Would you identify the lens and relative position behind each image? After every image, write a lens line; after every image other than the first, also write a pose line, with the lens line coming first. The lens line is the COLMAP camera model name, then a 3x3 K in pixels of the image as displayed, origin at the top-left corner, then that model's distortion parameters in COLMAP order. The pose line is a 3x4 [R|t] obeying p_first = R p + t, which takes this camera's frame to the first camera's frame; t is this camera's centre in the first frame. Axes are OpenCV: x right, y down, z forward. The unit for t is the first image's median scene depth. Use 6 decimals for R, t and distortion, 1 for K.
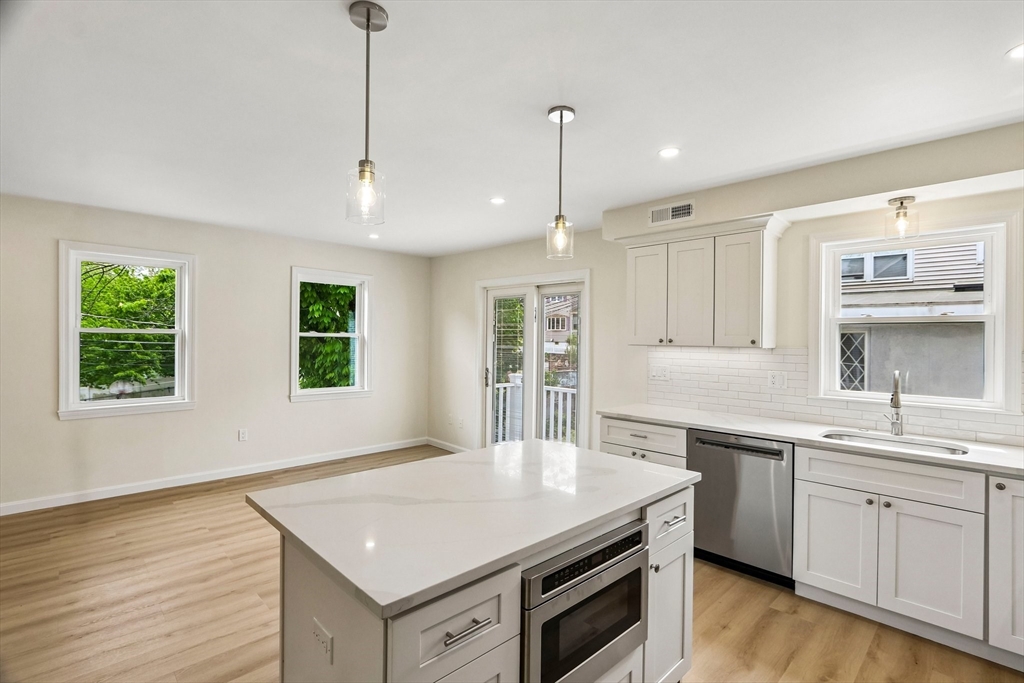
lens RADIAL K [[479.1, 0, 499.7], [0, 479.1, 341.3], [0, 0, 1]] dist [-0.007670, -0.000073]
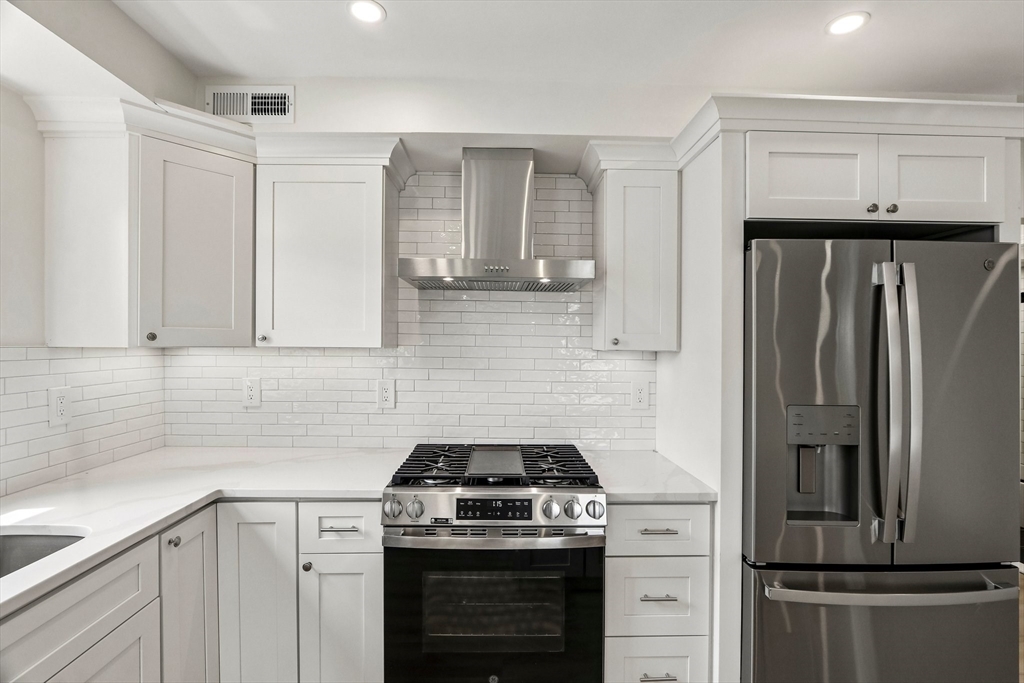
lens RADIAL K [[479.1, 0, 499.7], [0, 479.1, 341.3], [0, 0, 1]] dist [-0.007670, -0.000073]
pose [[-0.738305, -0.020640, 0.674151, 0.160873], [-0.019459, 0.999767, 0.009298, -0.001242], [-0.674186, -0.006253, -0.738535, 0.784471]]
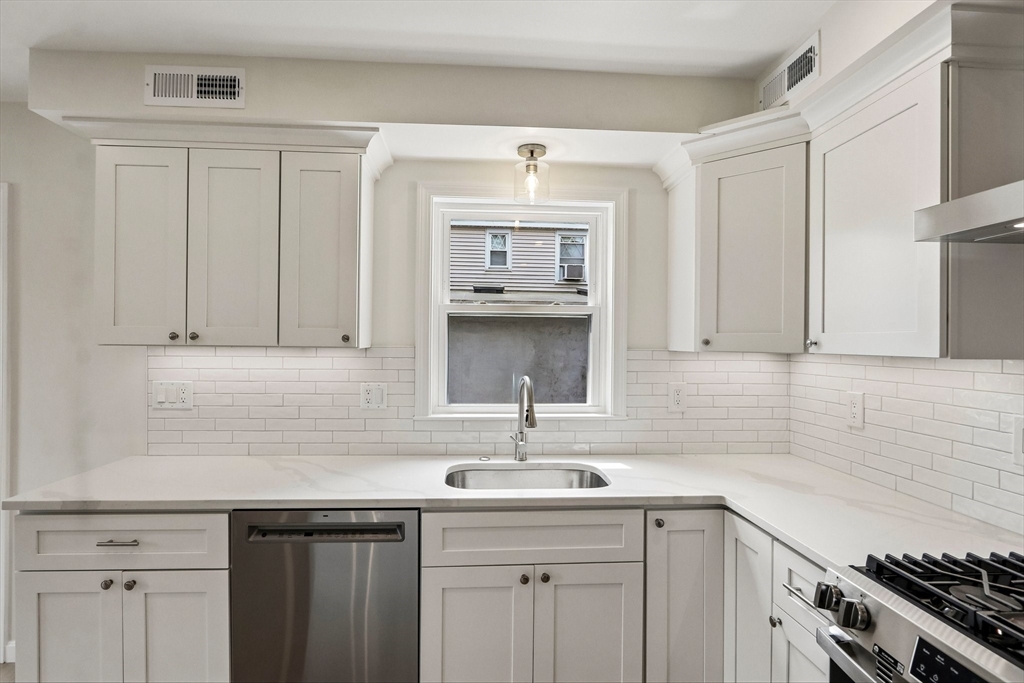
lens RADIAL K [[519.4, 0, 508.2], [0, 519.4, 337.9], [0, 0, 1]] dist [-0.016162, 0.000957]
pose [[0.635798, -0.002036, 0.771853, 0.158174], [0.000441, 0.999997, 0.002274, -0.000496], [-0.771855, -0.001106, 0.635797, 0.426631]]
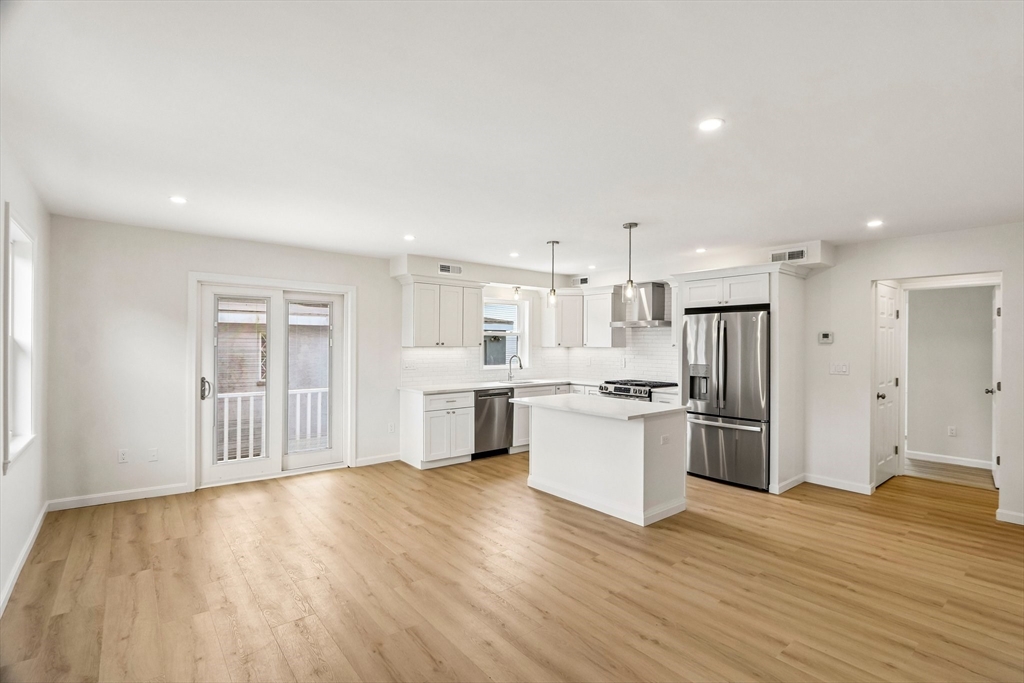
lens RADIAL K [[483.1, 0, 509.5], [0, 483.1, 341.8], [0, 0, 1]] dist [-0.022488, 0.000783]
pose [[0.065577, -0.012878, 0.997764, -1.474857], [-0.003416, 0.999908, 0.013130, -0.035069], [-0.997842, -0.004269, 0.065527, 0.734182]]
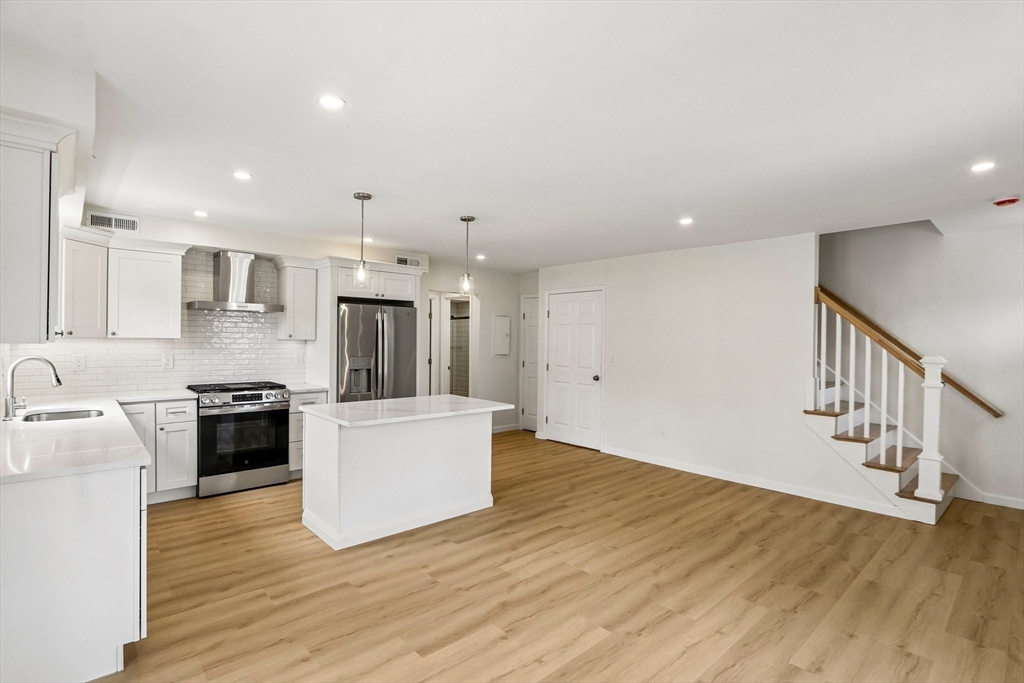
lens RADIAL K [[483.1, 0, 509.5], [0, 483.1, 341.8], [0, 0, 1]] dist [-0.022488, 0.000783]
pose [[-0.999527, -0.030214, 0.005736, -0.263798], [-0.030168, 0.999514, 0.007900, -0.013637], [-0.005972, 0.007723, -0.999952, 1.809984]]
